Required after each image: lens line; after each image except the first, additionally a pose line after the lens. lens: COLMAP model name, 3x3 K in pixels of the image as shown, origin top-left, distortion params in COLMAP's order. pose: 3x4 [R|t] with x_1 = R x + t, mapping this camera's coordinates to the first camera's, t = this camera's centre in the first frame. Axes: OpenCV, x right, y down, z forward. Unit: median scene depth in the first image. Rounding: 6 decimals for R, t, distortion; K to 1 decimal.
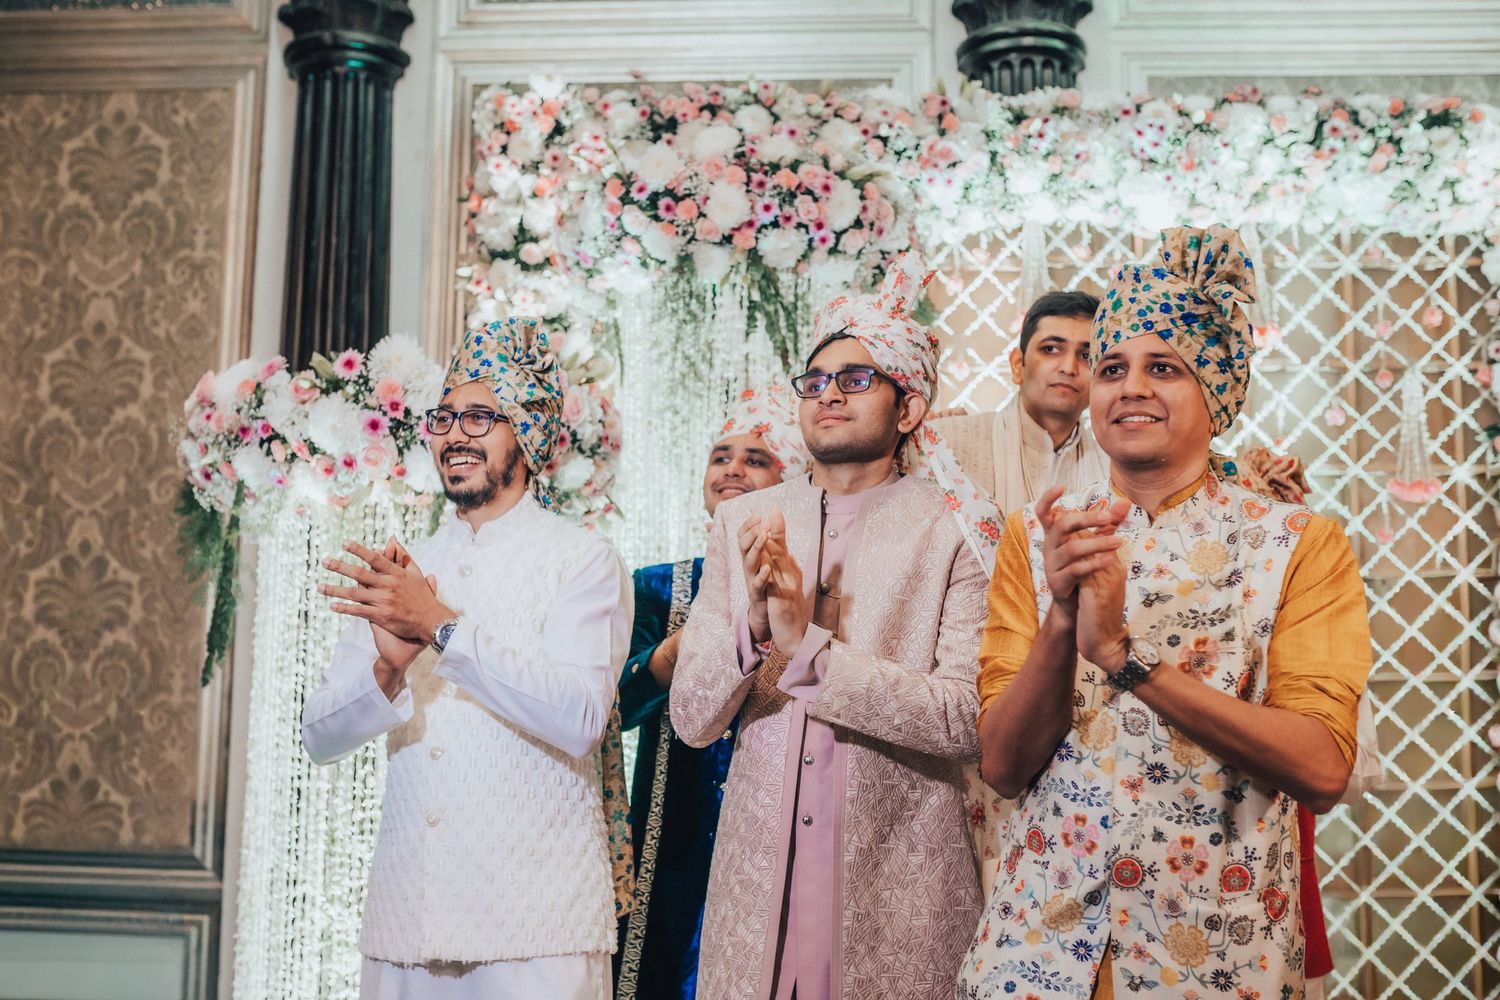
lens RADIAL K [[1541.7, 0, 749.4], [0, 1541.7, 517.8], [0, 0, 1]] dist [-0.042339, 0.042690]
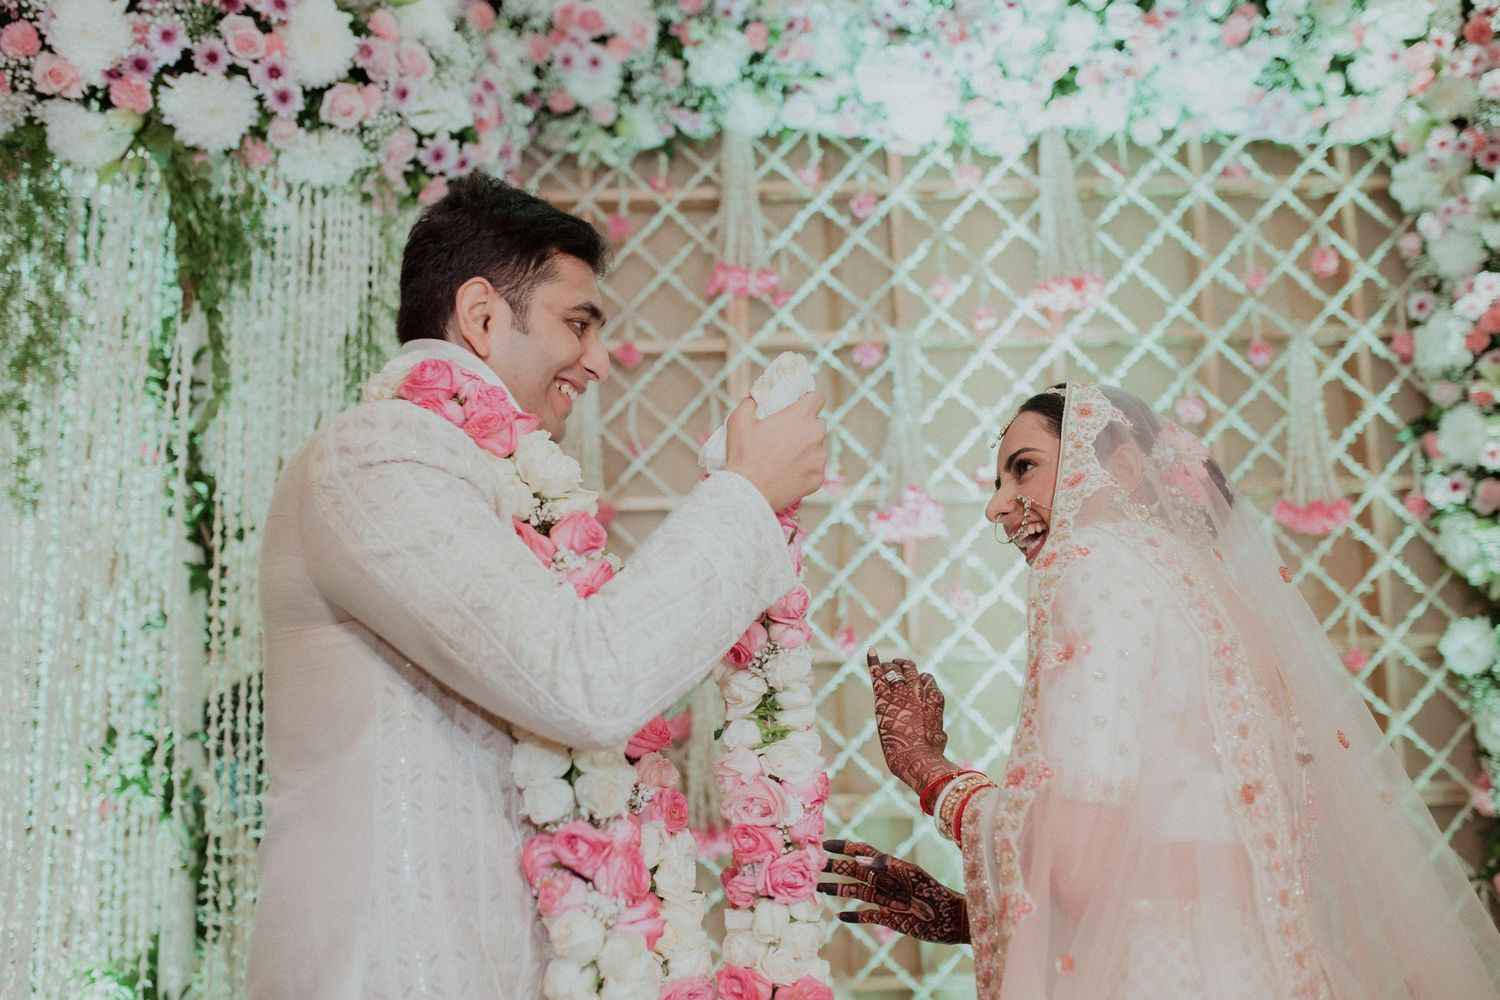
lens RADIAL K [[1503.1, 0, 741.5], [0, 1503.1, 492.9], [0, 0, 1]] dist [-0.076391, 0.105585]
pose [[0.997512, -0.025481, 0.065732, 0.143009], [0.028935, 0.998221, -0.052137, -0.001531], [-0.064287, 0.053910, 0.996474, 0.366526]]
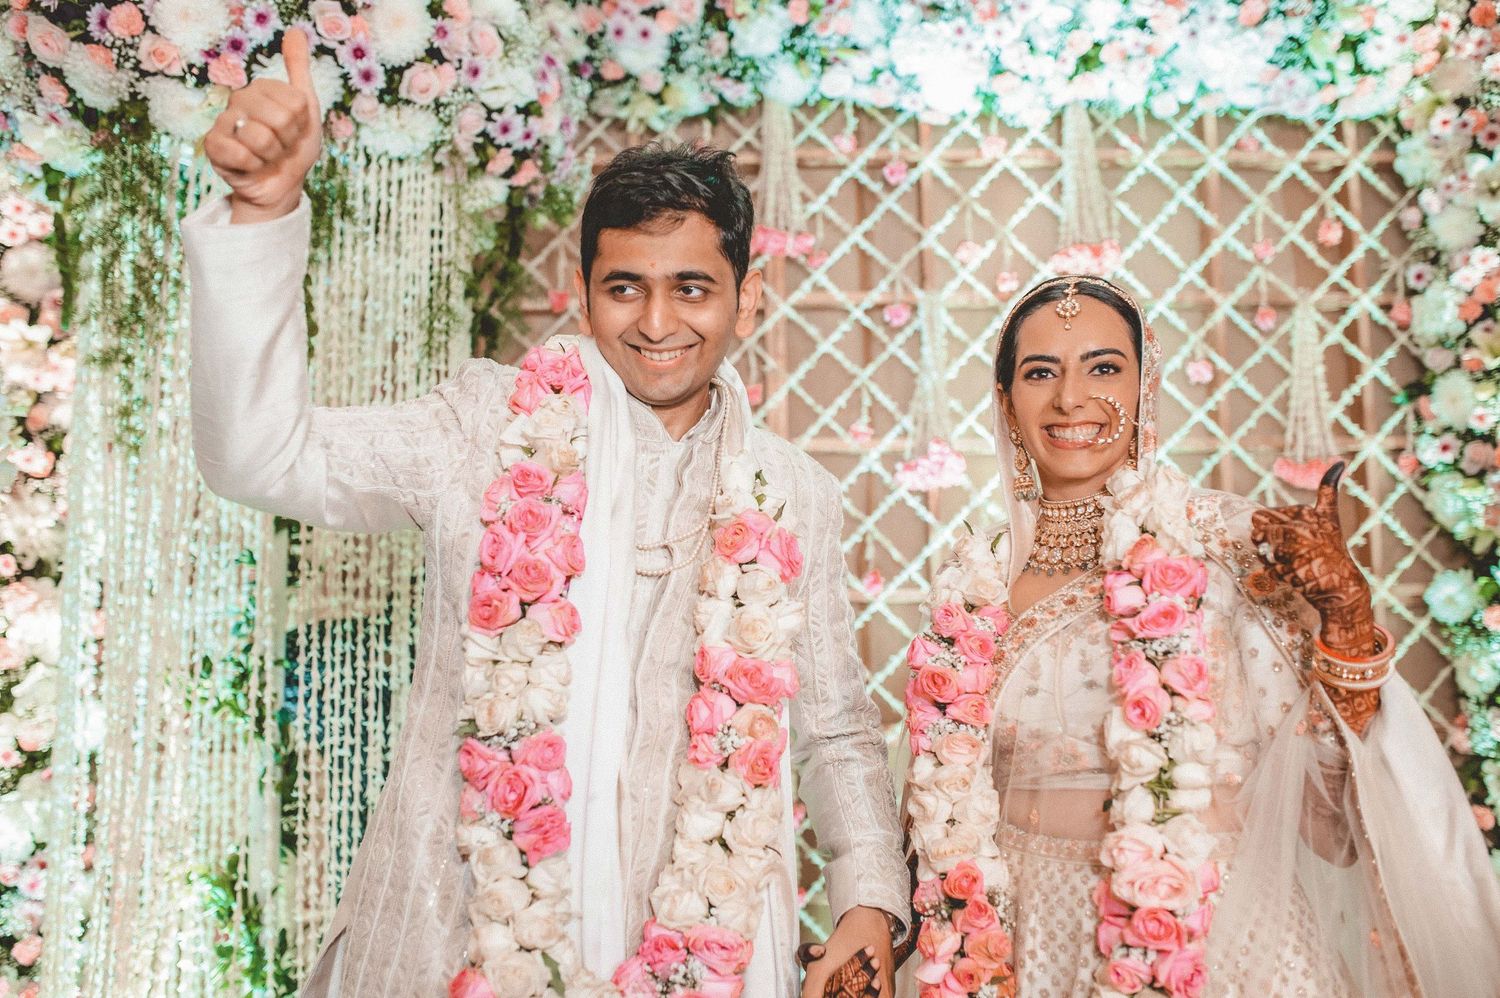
lens RADIAL K [[1472.9, 0, 750.0], [0, 1472.9, 499.0], [0, 0, 1]] dist [-0.080837, 0.113860]
pose [[0.997986, -0.013986, 0.061867, 0.130971], [0.014262, 0.999890, -0.004022, -0.006733], [-0.061804, 0.004897, 0.998076, 0.336294]]
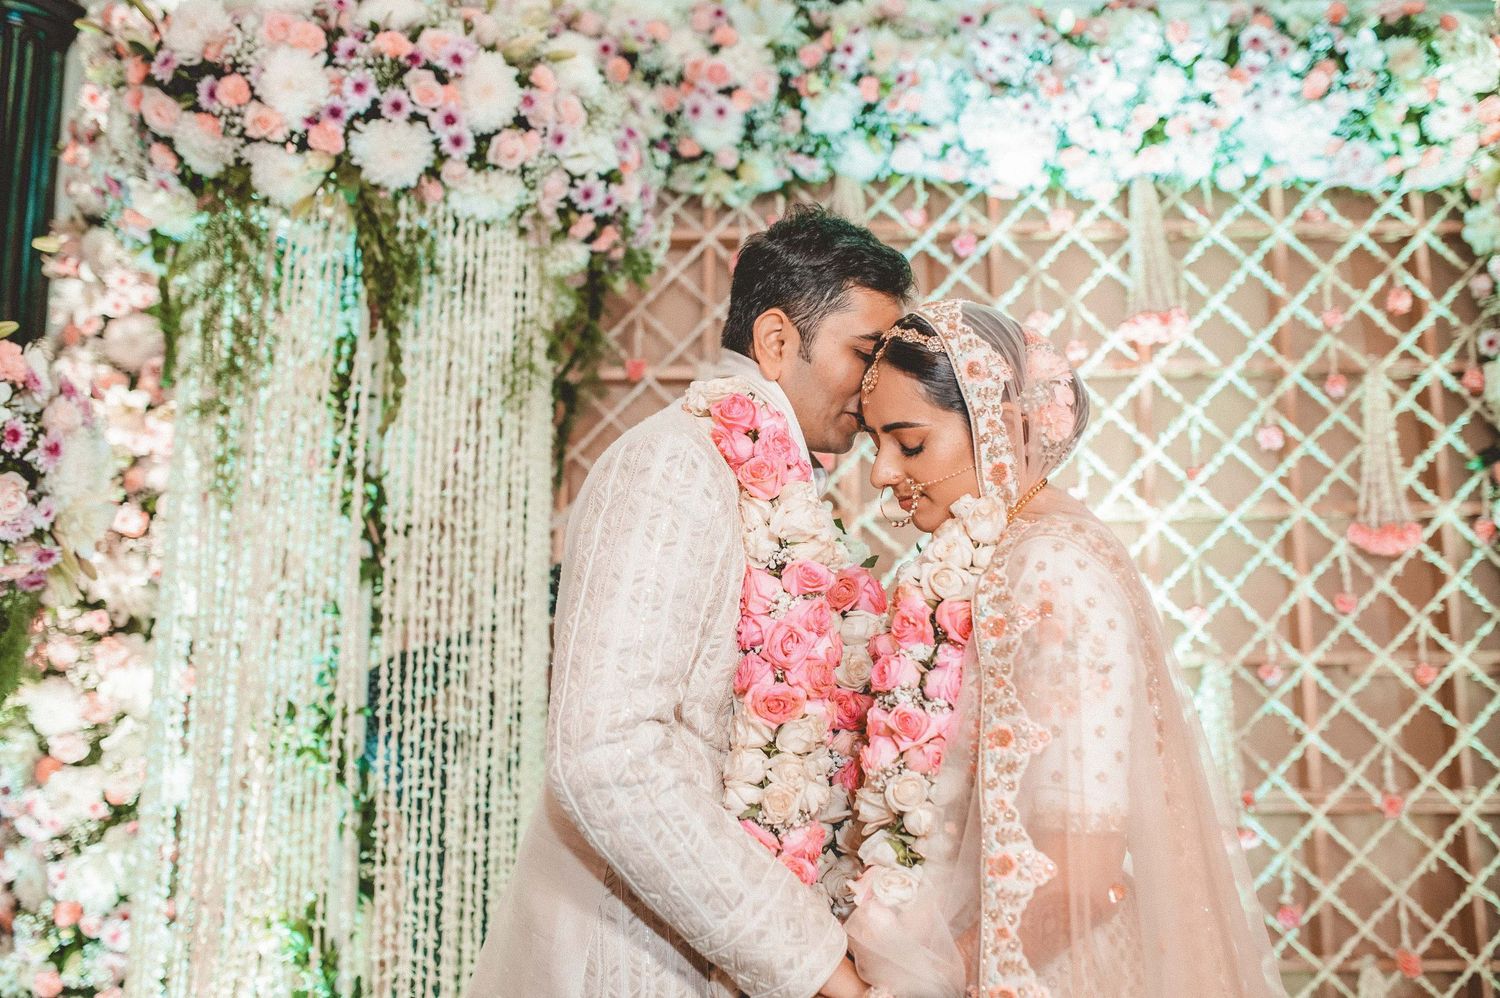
lens RADIAL K [[1472.9, 0, 750.0], [0, 1472.9, 499.0], [0, 0, 1]] dist [-0.080837, 0.113860]
pose [[0.999851, -0.007981, 0.015305, 0.129081], [0.009107, 0.997143, -0.074979, 0.011535], [-0.014663, 0.075108, 0.997068, 0.327678]]
